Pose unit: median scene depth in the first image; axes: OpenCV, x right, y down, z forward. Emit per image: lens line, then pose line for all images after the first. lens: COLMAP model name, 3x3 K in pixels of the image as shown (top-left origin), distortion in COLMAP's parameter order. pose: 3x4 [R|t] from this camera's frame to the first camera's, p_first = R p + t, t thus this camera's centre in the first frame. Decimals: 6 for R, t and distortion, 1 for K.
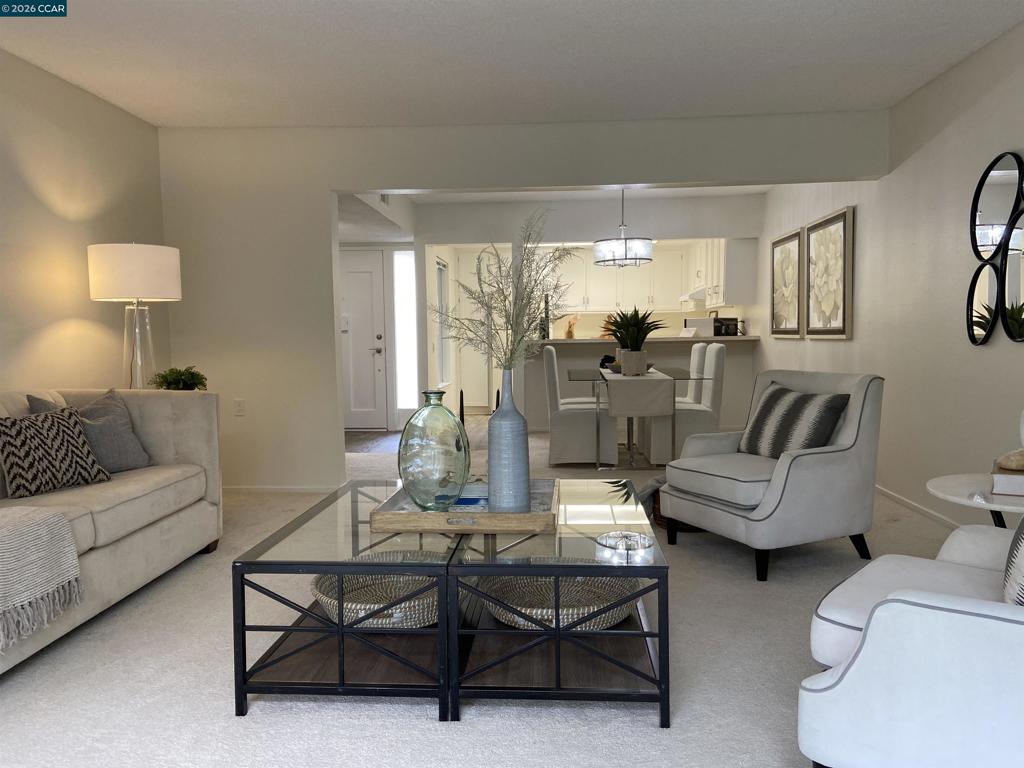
lens RADIAL K [[771.5, 0, 508.5], [0, 771.5, 390.5], [0, 0, 1]] dist [0.078372, 0.000927]
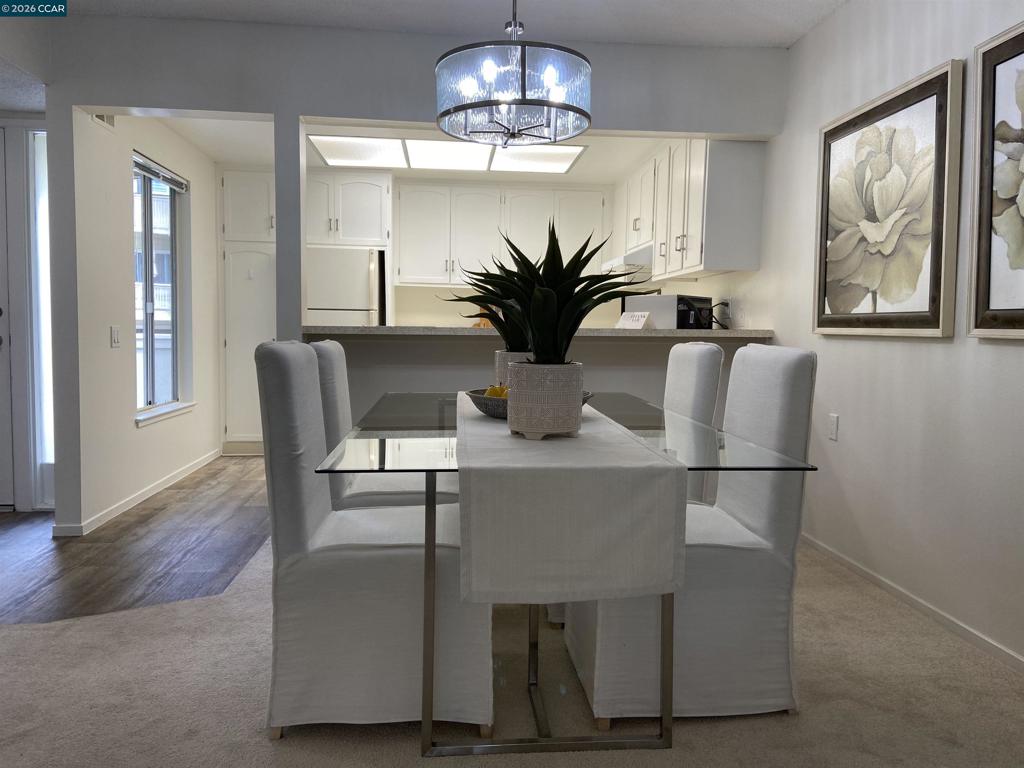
lens RADIAL K [[771.5, 0, 517.1], [0, 771.5, 381.3], [0, 0, 1]] dist [0.078372, 0.000927]
pose [[0.988164, 0.011717, 0.152955, 0.082516], [-0.011484, 0.999931, -0.002409, -0.035504], [-0.152972, 0.000624, 0.988230, 0.557502]]
